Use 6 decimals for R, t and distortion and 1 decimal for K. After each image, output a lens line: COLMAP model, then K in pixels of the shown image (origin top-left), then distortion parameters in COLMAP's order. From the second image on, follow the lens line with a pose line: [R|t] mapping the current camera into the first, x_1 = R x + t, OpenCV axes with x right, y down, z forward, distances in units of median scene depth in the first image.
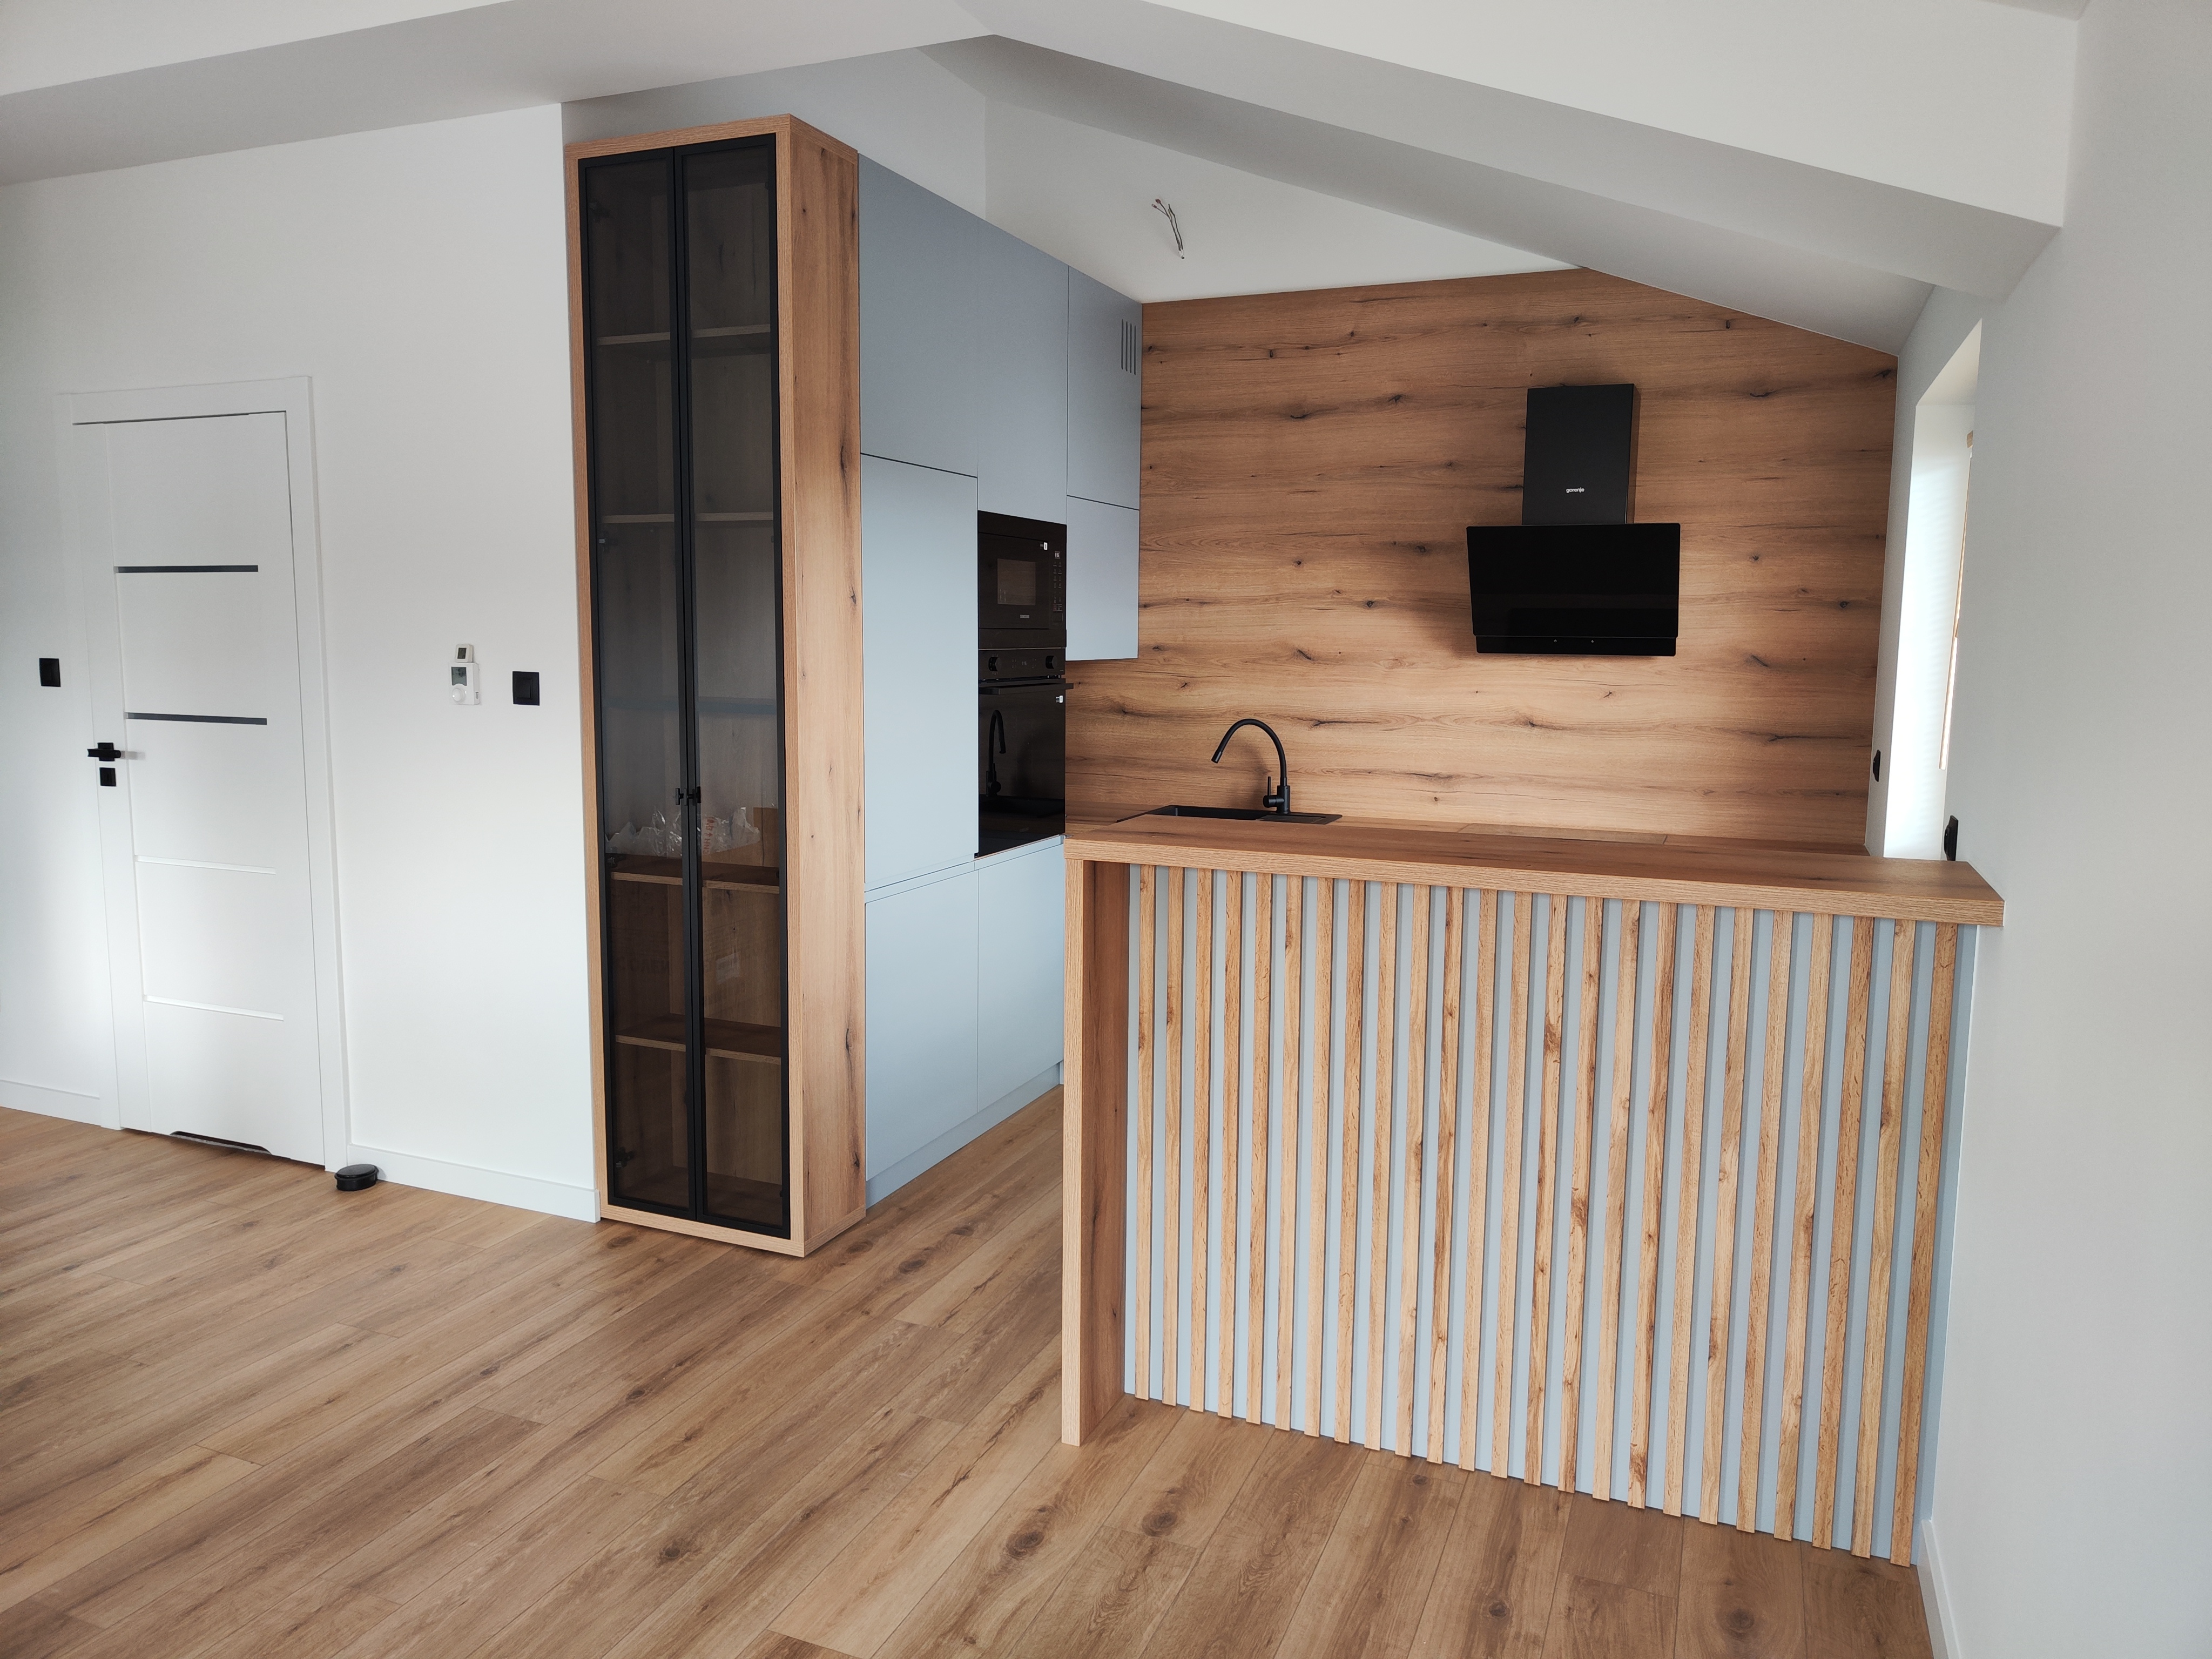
lens RADIAL K [[1521.4, 0, 1097.9], [0, 1521.4, 810.7], [0, 0, 1]] dist [0.017395, -0.012238]
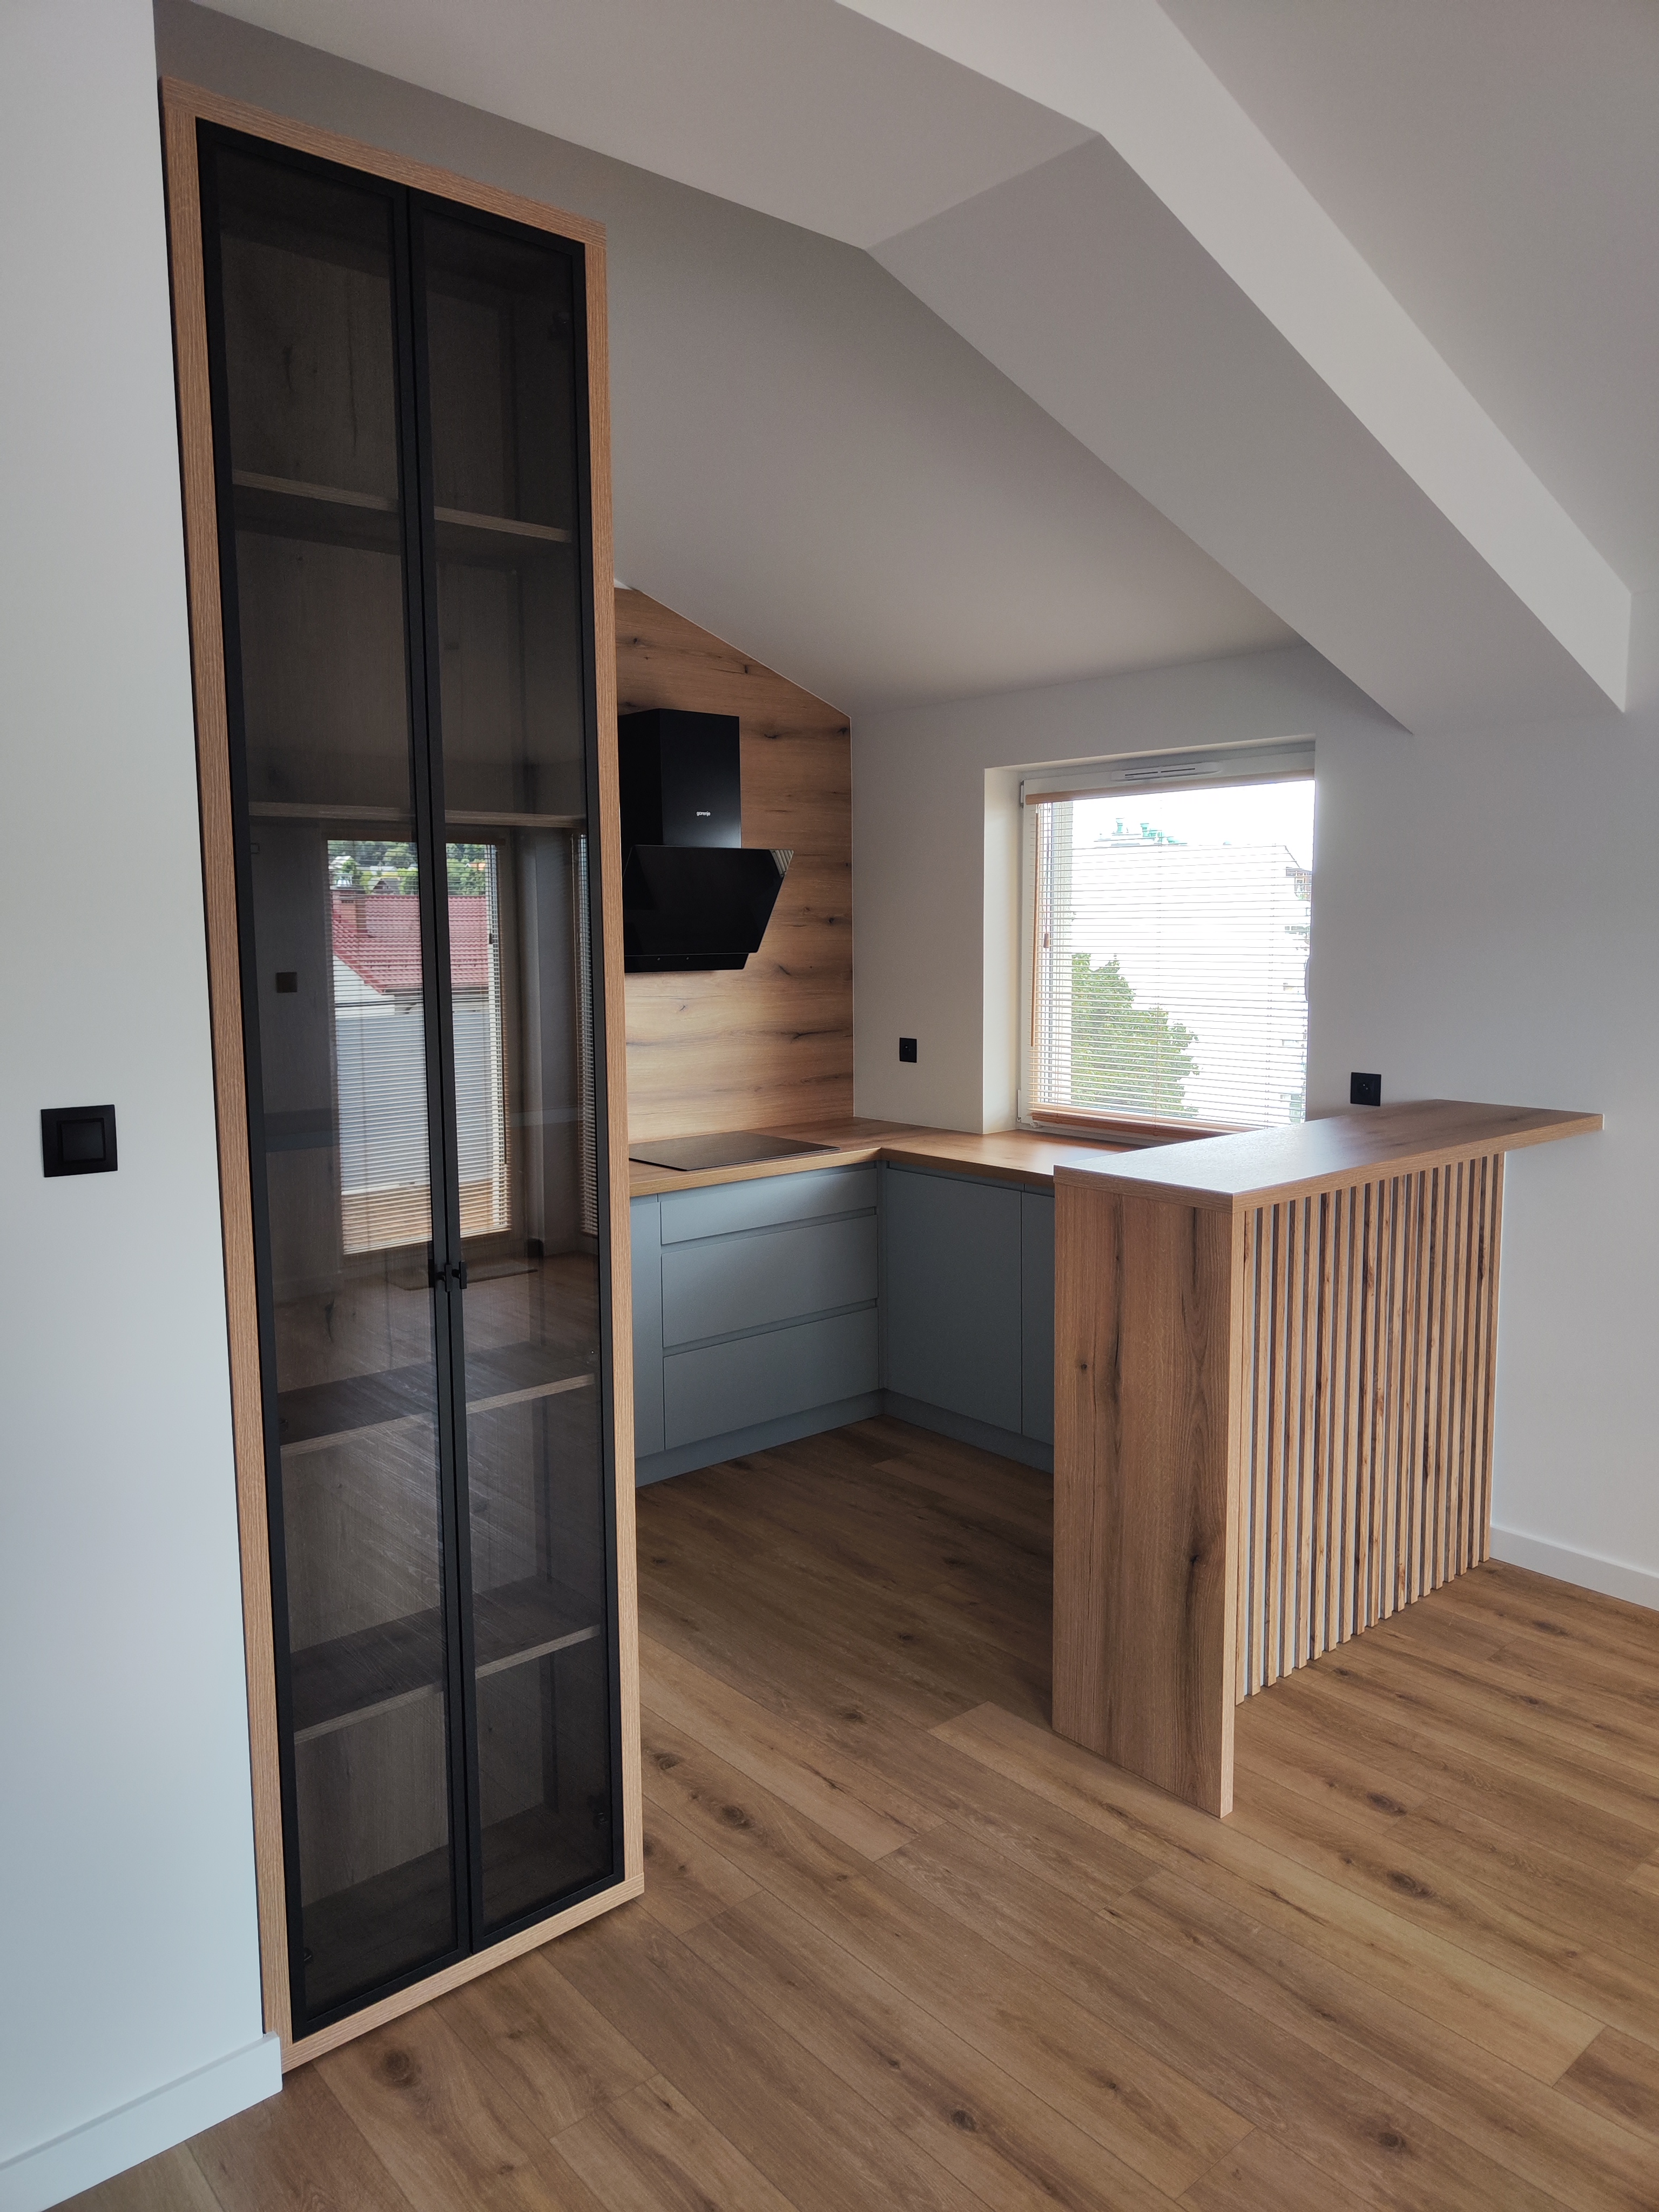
lens RADIAL K [[1521.4, 0, 814.0], [0, 1521.4, 1094.3], [0, 0, 1]] dist [0.017395, -0.012238]
pose [[0.446924, -0.117111, 0.886873, -0.702579], [0.118381, 0.990418, 0.071128, -0.102191], [-0.886705, 0.073200, 0.456505, 0.565340]]
